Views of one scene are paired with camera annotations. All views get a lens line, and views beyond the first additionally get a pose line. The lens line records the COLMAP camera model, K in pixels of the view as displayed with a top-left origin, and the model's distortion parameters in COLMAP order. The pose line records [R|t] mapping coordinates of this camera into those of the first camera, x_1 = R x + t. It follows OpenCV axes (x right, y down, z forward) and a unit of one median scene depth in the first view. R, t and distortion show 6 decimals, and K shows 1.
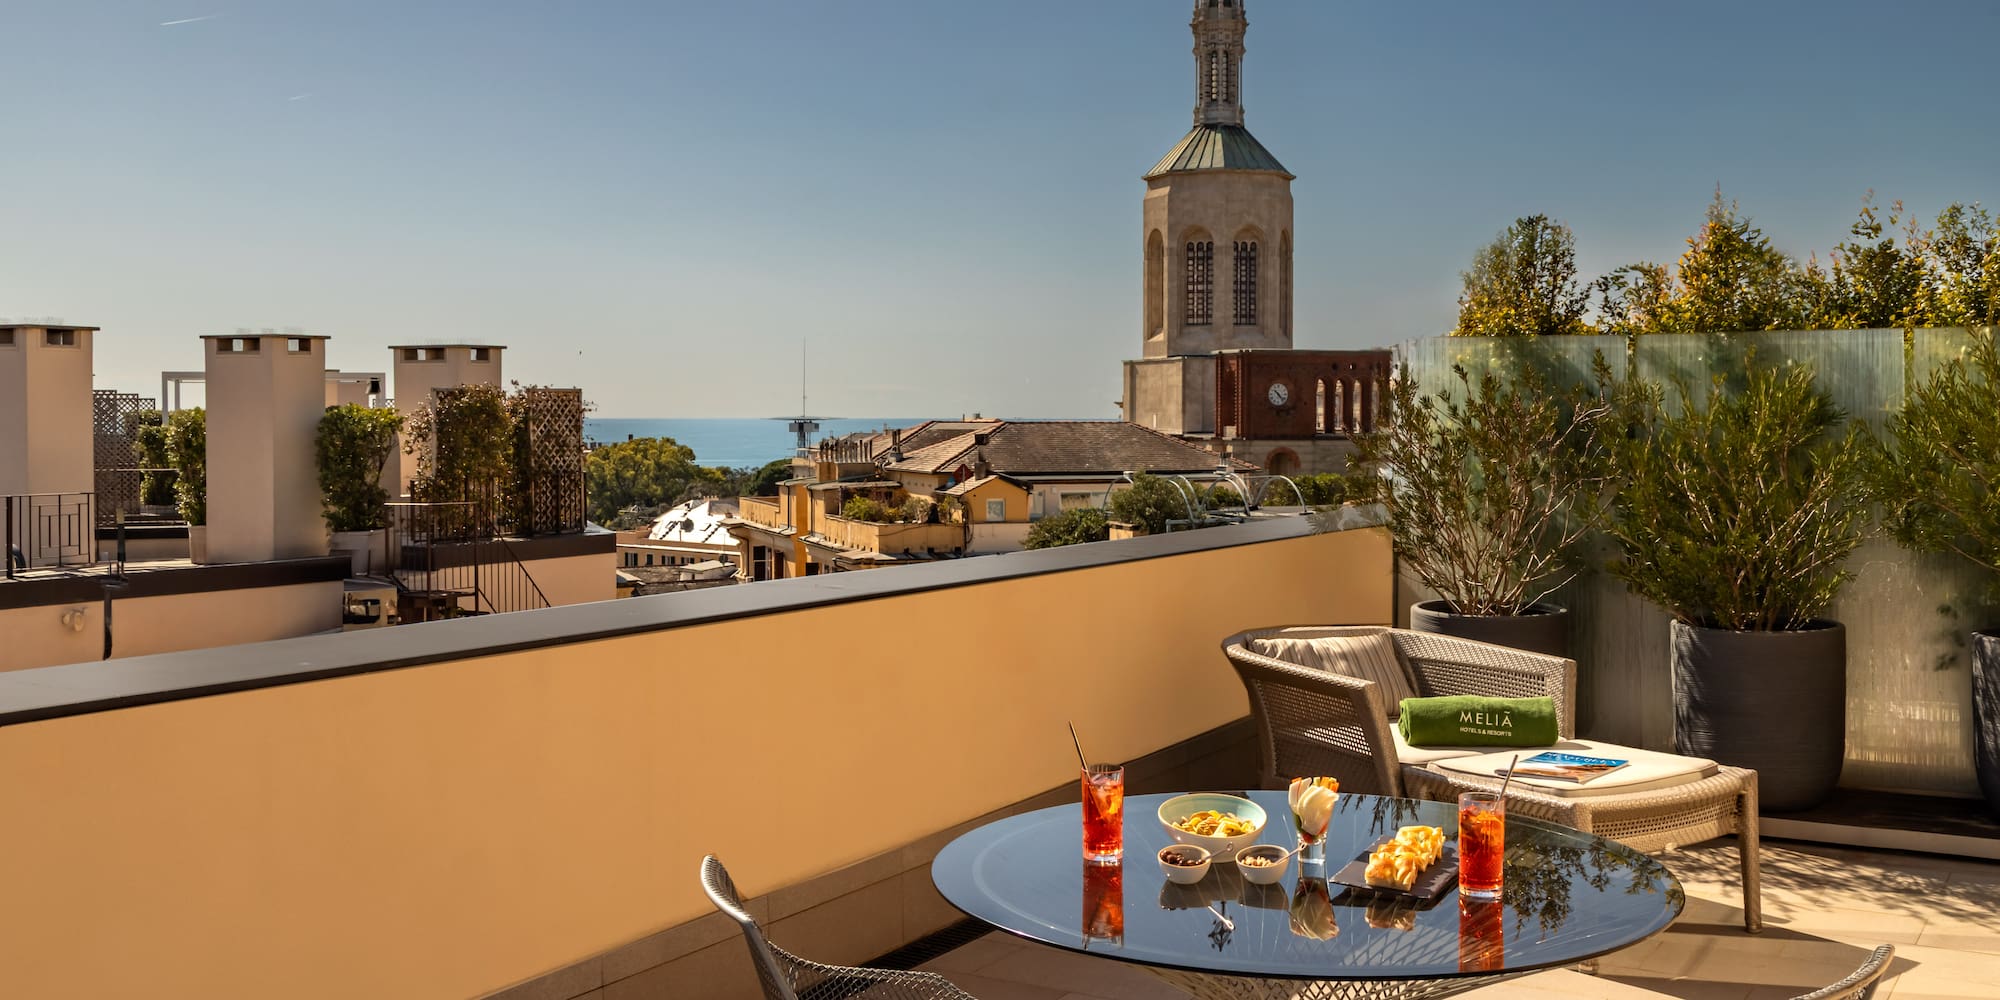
lens RADIAL K [[1833.0, 0, 999.5], [0, 1833.0, 466.4], [0, 0, 1]] dist [-0.021354, -0.004282]
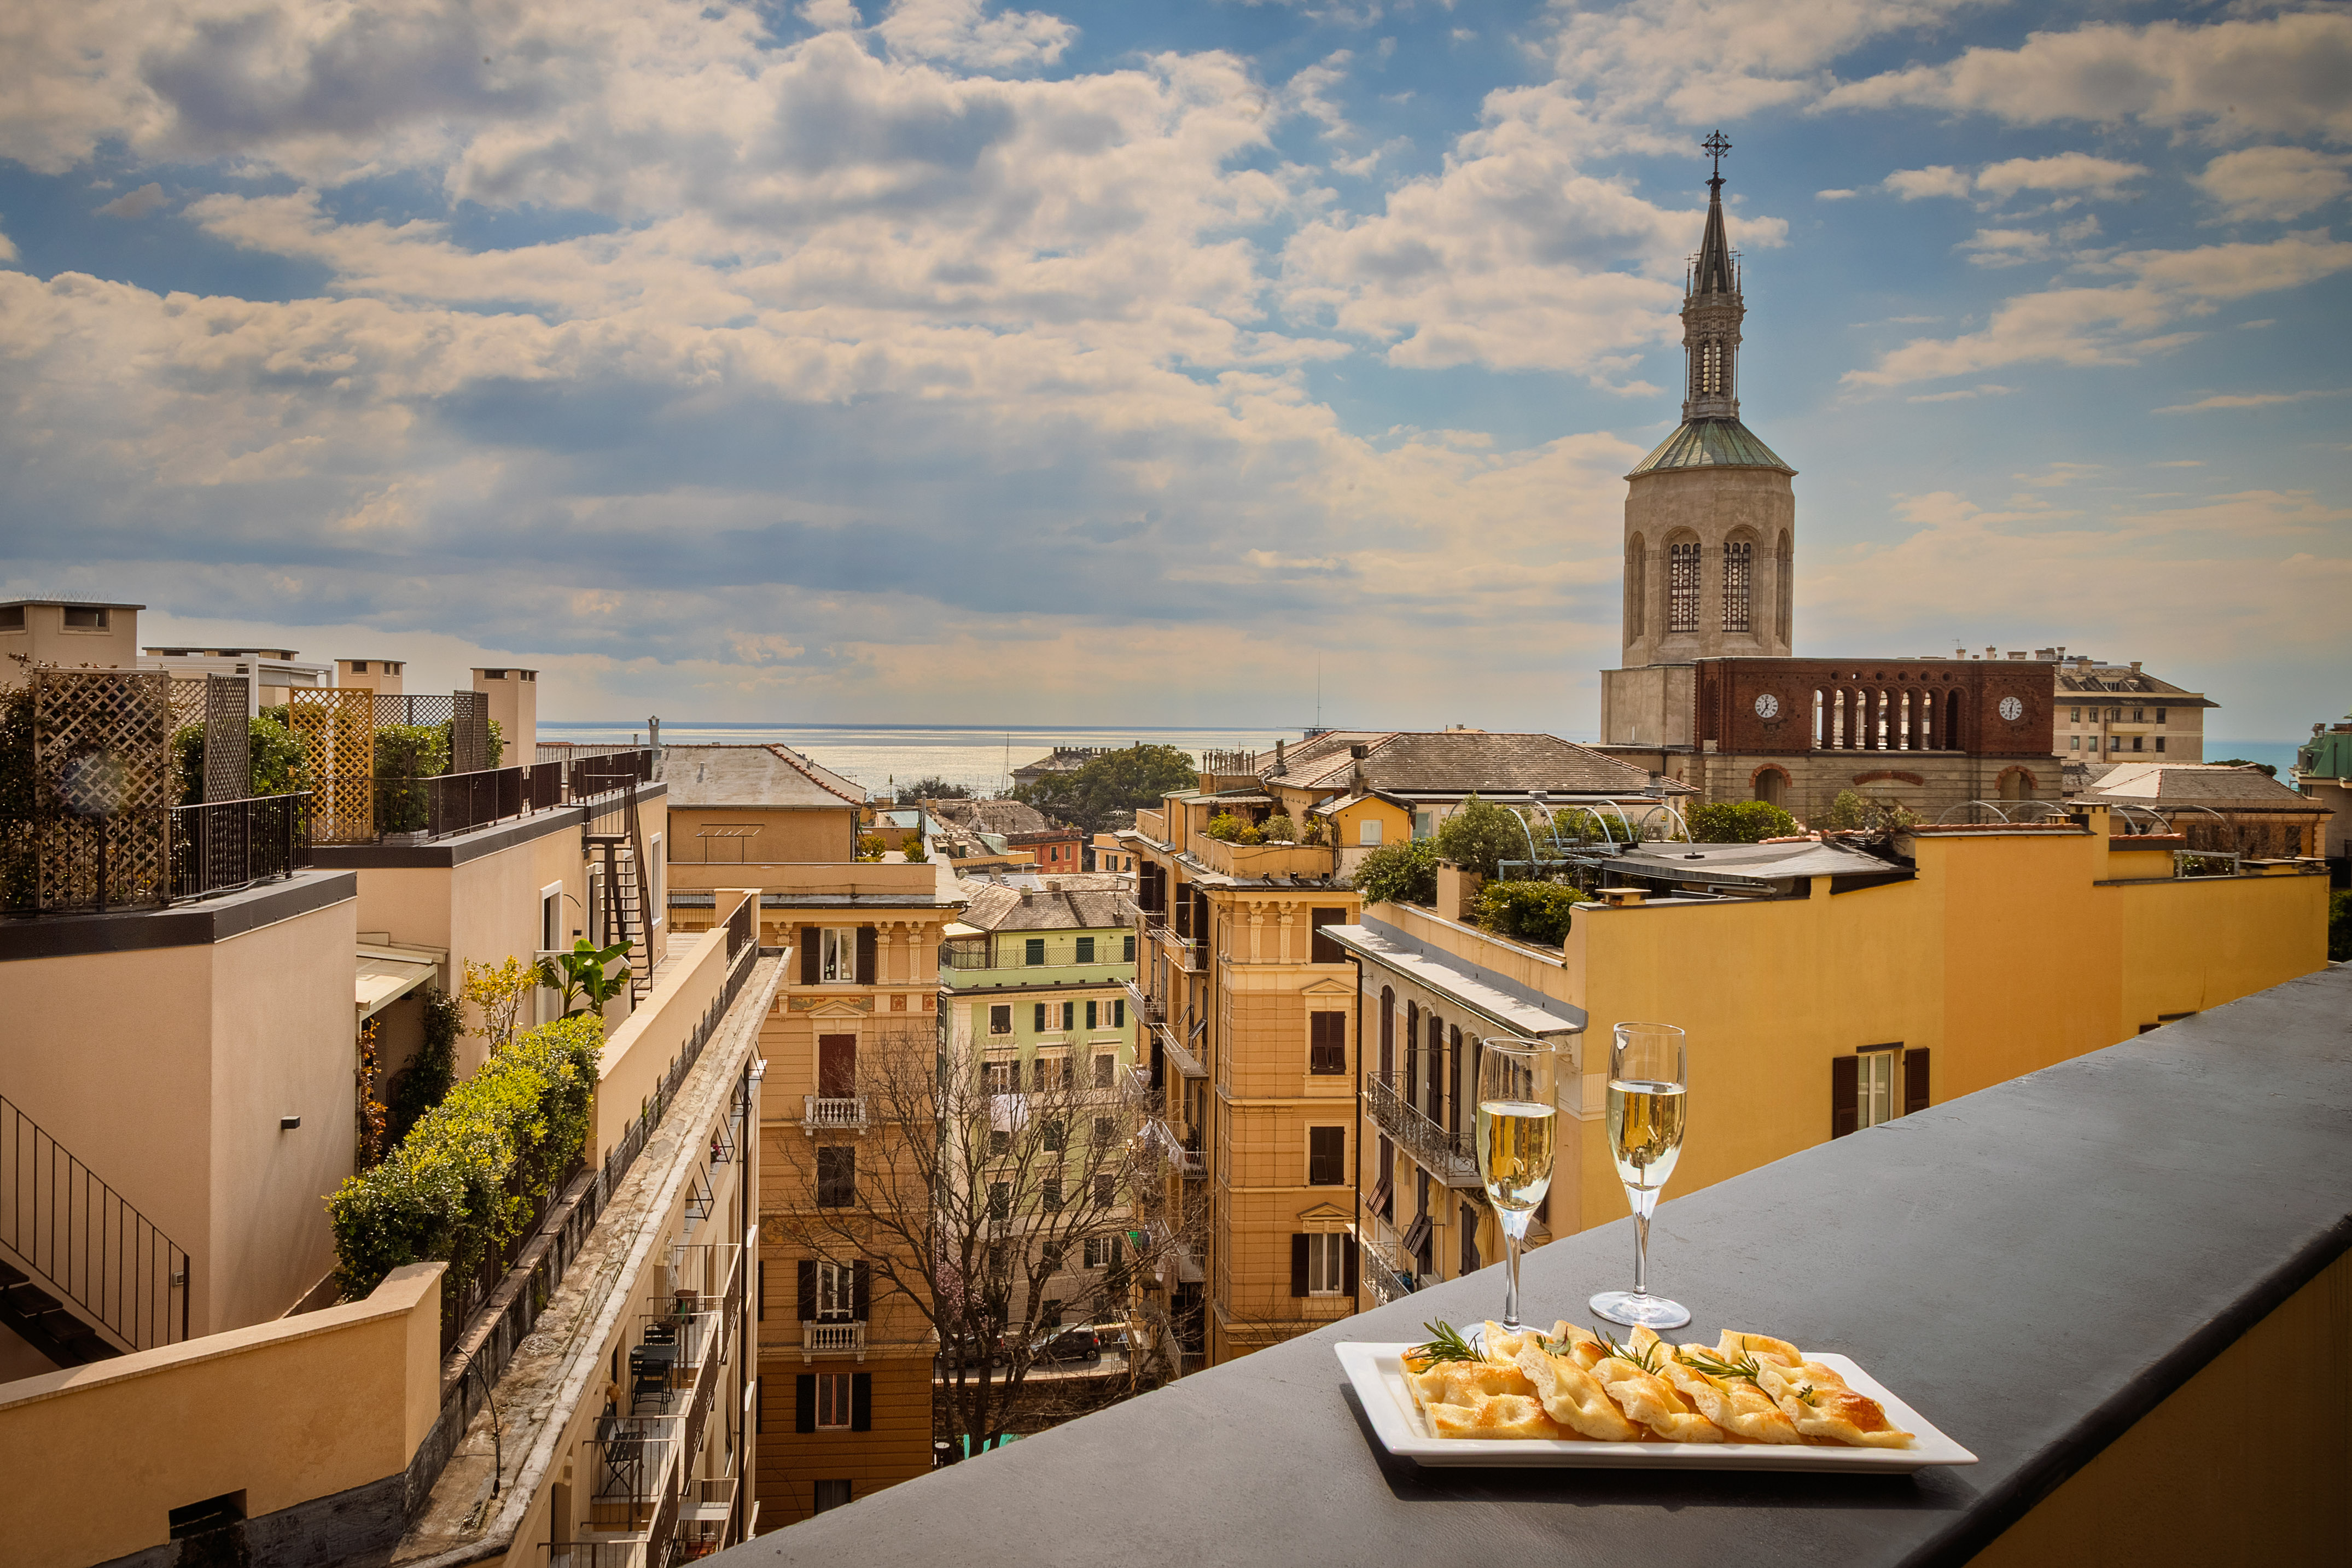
lens RADIAL K [[1612.8, 0, 1173.8], [0, 1612.8, 740.6], [0, 0, 1]] dist [0.033538, 0.000016]
pose [[0.971500, 0.011986, -0.236734, 0.074123], [-0.016229, 0.999741, -0.015982, -0.005411], [0.236481, 0.019369, 0.971443, 0.186461]]
